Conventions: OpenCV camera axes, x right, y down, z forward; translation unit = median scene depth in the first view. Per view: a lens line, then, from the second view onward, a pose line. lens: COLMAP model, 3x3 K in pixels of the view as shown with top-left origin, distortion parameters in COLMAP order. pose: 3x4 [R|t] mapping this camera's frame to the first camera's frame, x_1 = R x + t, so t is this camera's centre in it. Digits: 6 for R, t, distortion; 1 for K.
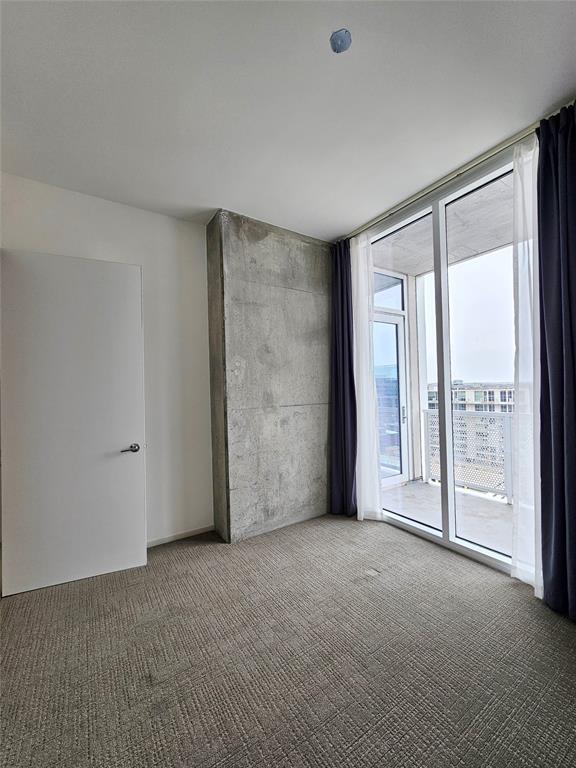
lens RADIAL K [[314.6, 0, 290.4], [0, 314.6, 387.7], [0, 0, 1]] dist [0.000404, 0.000330]
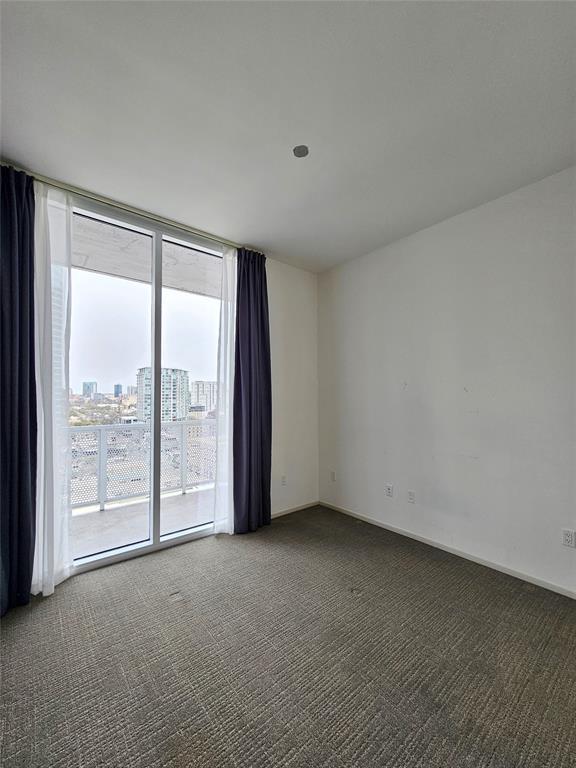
lens RADIAL K [[314.6, 0, 290.4], [0, 314.6, 387.7], [0, 0, 1]] dist [0.000404, 0.000330]
pose [[-0.097418, 0.049460, 0.994014, -0.621345], [-0.003869, 0.998738, -0.050074, 0.002740], [-0.995236, -0.008724, -0.097104, 0.629078]]
